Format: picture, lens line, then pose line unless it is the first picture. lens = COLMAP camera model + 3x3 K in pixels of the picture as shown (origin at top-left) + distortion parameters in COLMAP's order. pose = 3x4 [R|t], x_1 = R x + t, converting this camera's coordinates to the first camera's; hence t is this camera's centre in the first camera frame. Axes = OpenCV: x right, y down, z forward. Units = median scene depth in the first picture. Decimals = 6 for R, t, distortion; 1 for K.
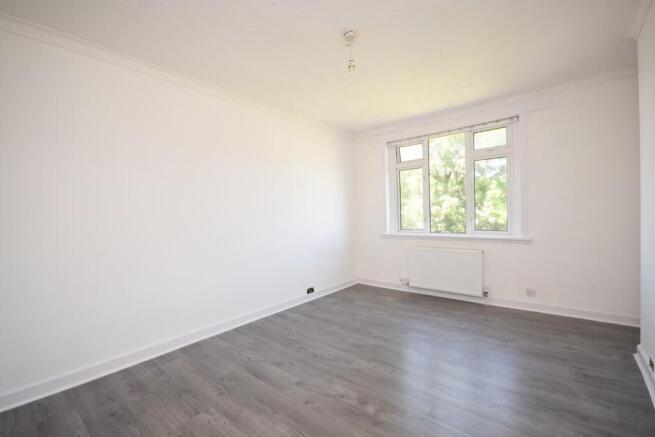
lens RADIAL K [[294.0, 0, 327.5], [0, 294.0, 218.5], [0, 0, 1]] dist [-0.001809, -0.000268]
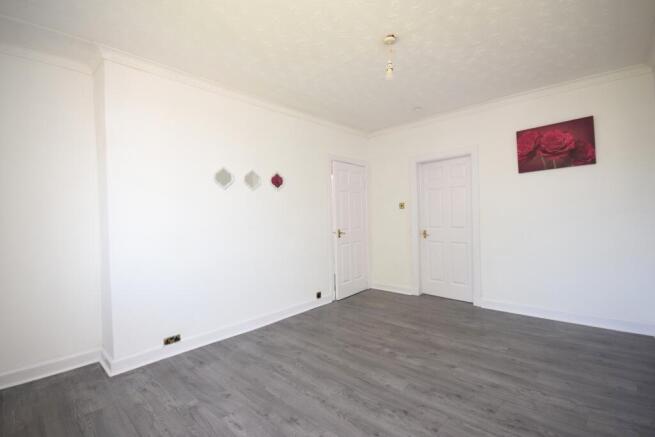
lens RADIAL K [[294.0, 0, 327.5], [0, 294.0, 218.5], [0, 0, 1]] dist [-0.001809, -0.000268]
pose [[-0.997019, 0.051608, 0.057349, 0.256945], [0.052245, 0.998588, 0.009653, -0.026194], [-0.056770, 0.012620, -0.998307, 1.963557]]
